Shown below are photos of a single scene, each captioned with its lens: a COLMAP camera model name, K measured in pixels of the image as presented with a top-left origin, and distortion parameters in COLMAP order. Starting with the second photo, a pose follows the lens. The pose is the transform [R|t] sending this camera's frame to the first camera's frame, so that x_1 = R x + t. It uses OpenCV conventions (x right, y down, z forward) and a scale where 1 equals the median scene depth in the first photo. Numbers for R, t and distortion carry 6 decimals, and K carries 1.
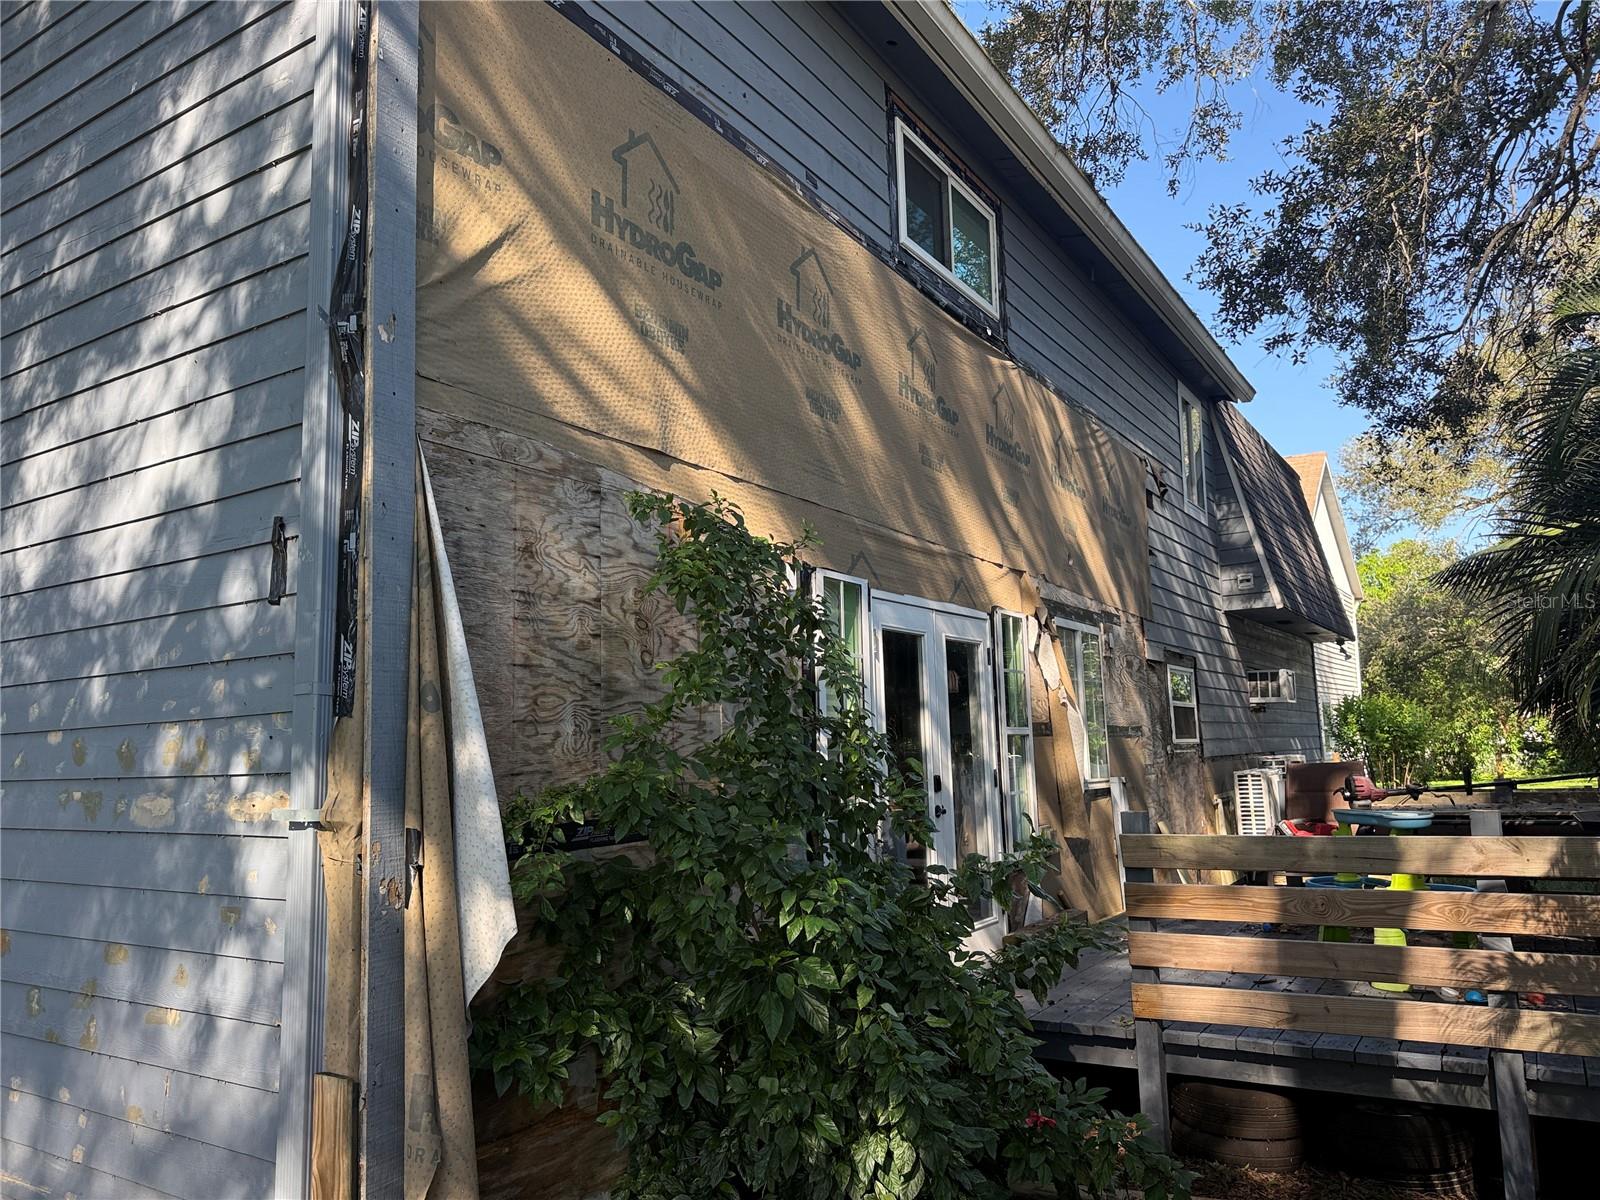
lens RADIAL K [[1126.4, 0, 806.2], [0, 1126.4, 609.0], [0, 0, 1]] dist [0.074915, -0.090856]
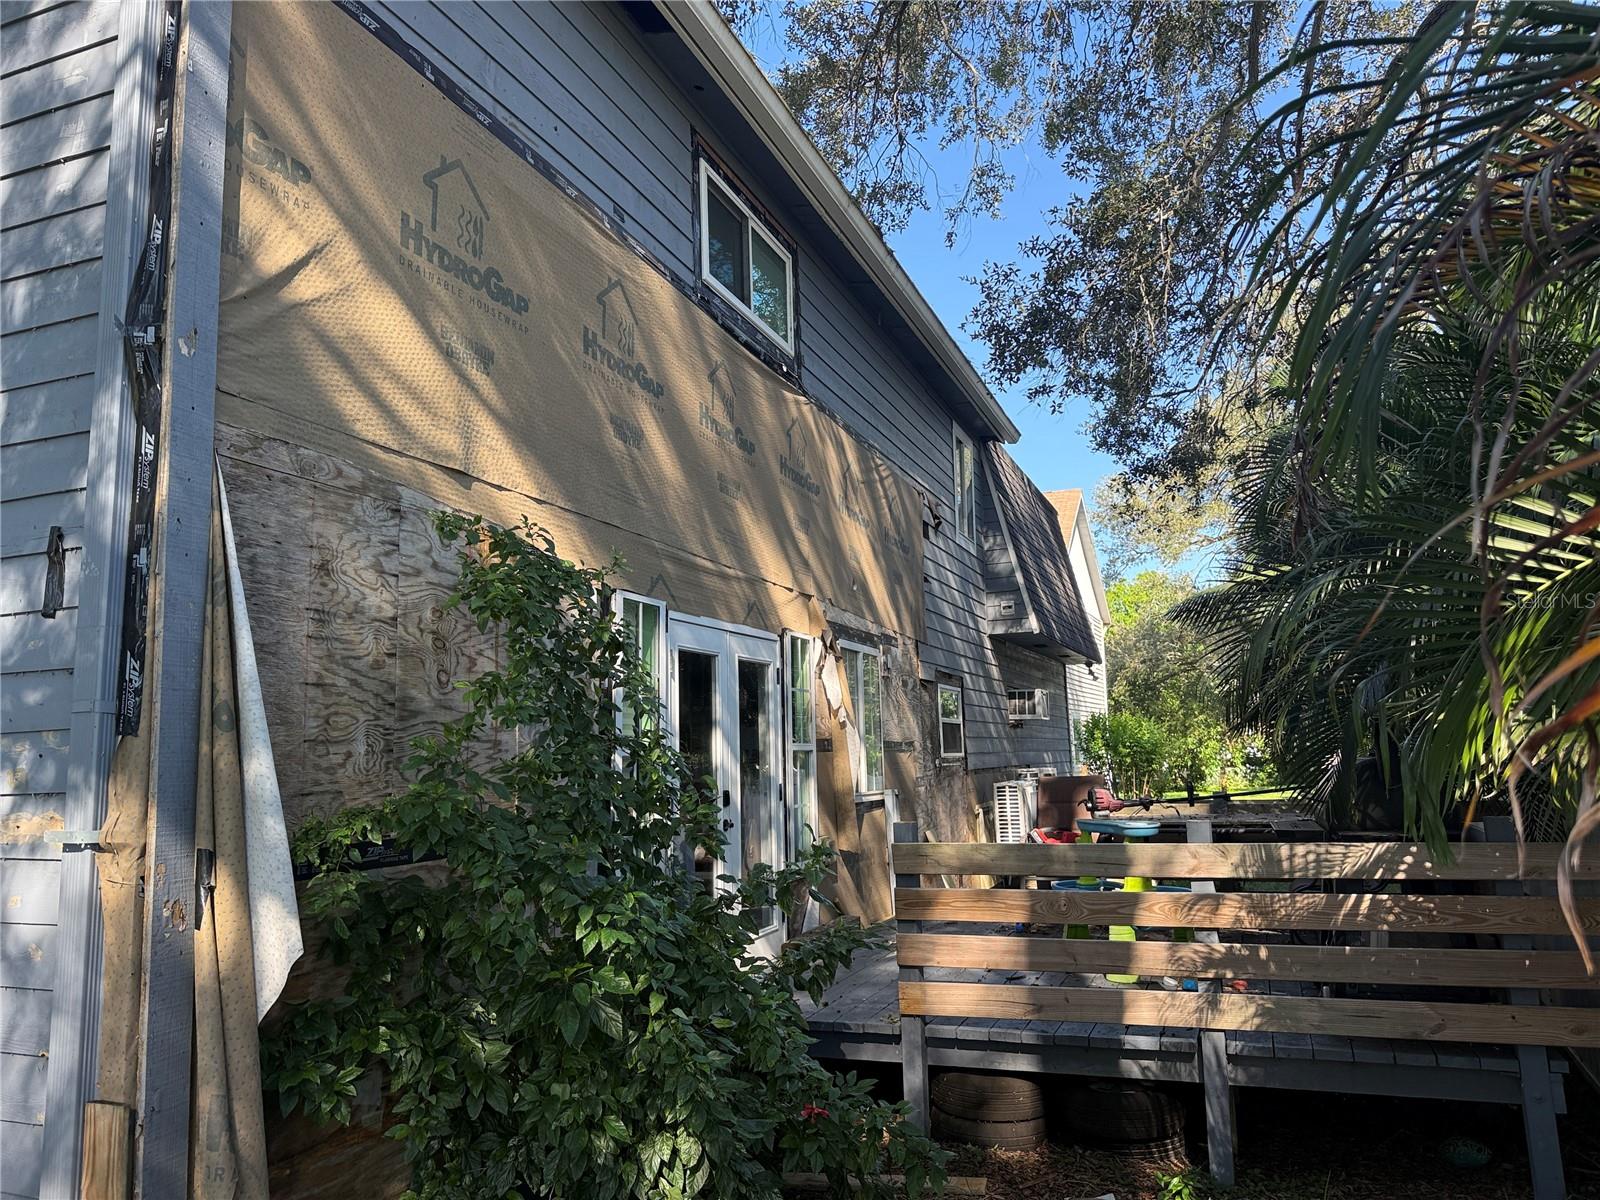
lens RADIAL K [[1126.4, 0, 802.8], [0, 1126.4, 607.4], [0, 0, 1]] dist [0.074915, -0.090856]
pose [[0.982177, 0.027309, 0.185966, -0.010699], [-0.025248, 0.999591, -0.013444, -0.008002], [-0.186257, 0.008509, 0.982464, -0.034446]]
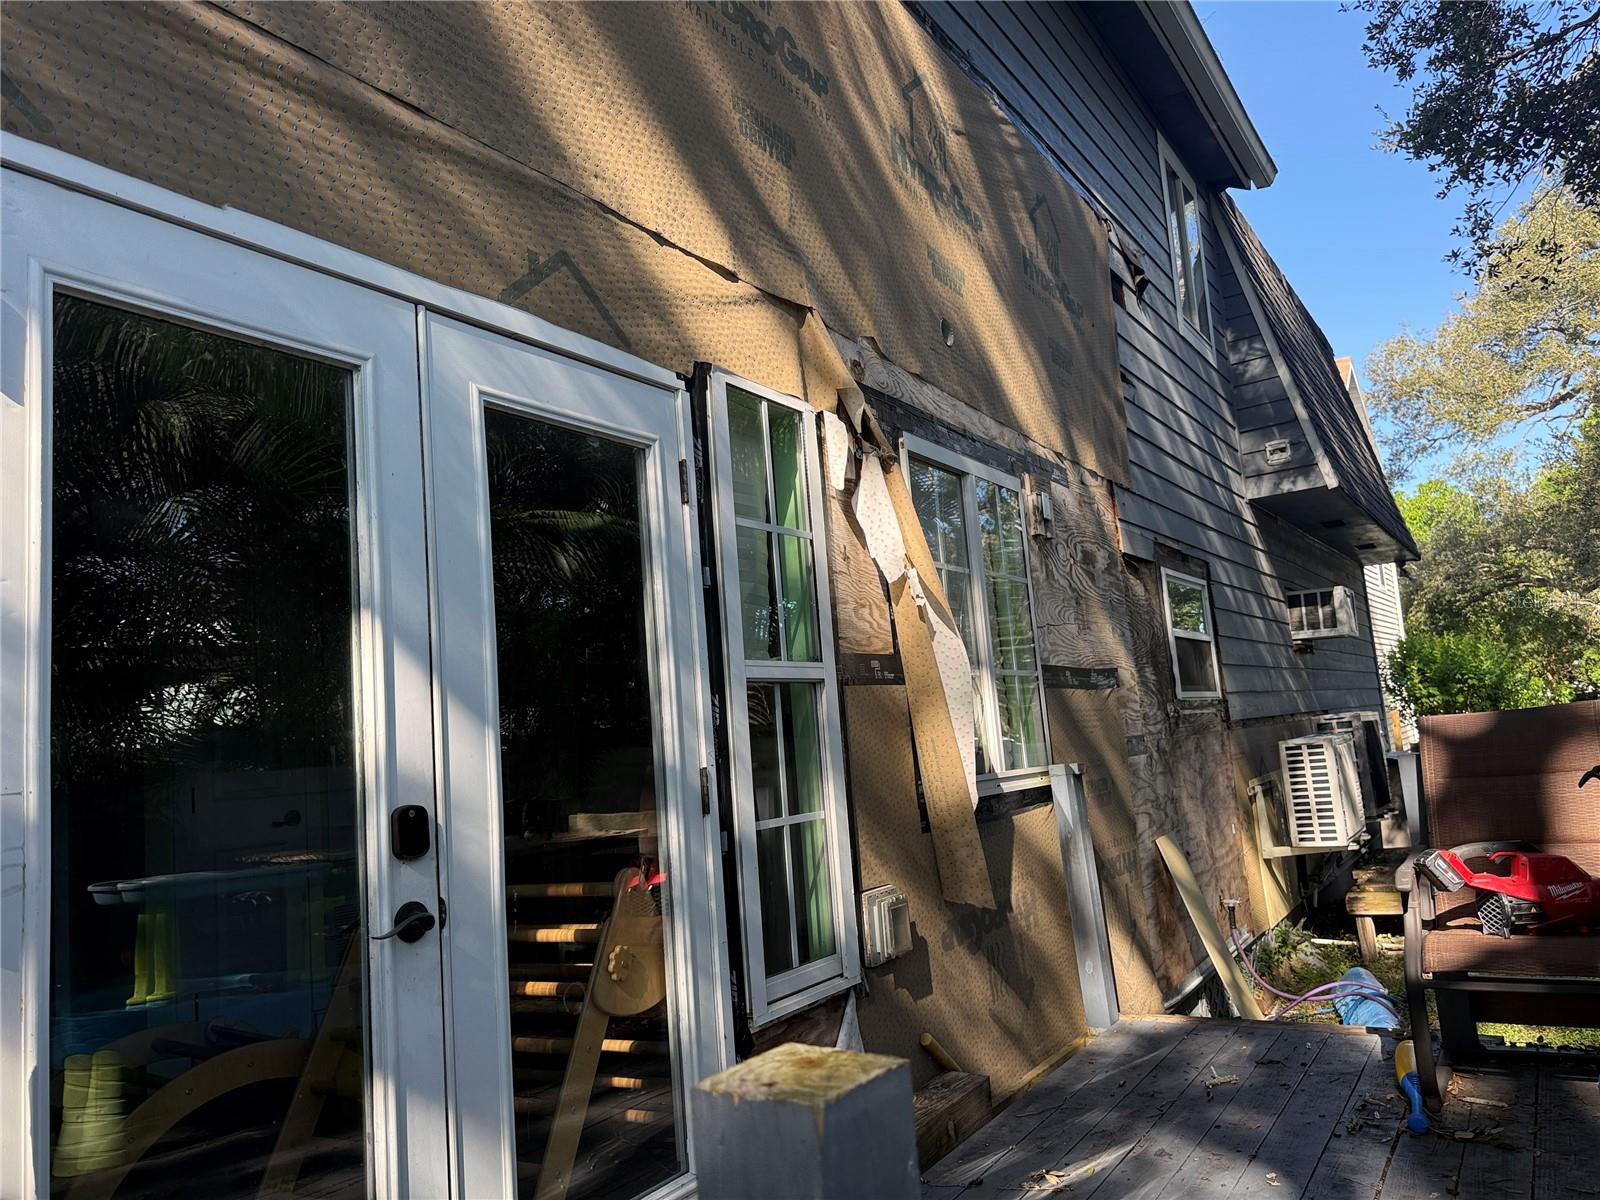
lens RADIAL K [[1126.4, 0, 799.1], [0, 1126.4, 609.1], [0, 0, 1]] dist [0.074915, -0.090856]
pose [[0.998405, -0.054580, -0.014411, 0.182603], [0.054652, 0.998495, 0.004619, 0.076822], [0.014137, -0.005400, 0.999885, 0.539225]]
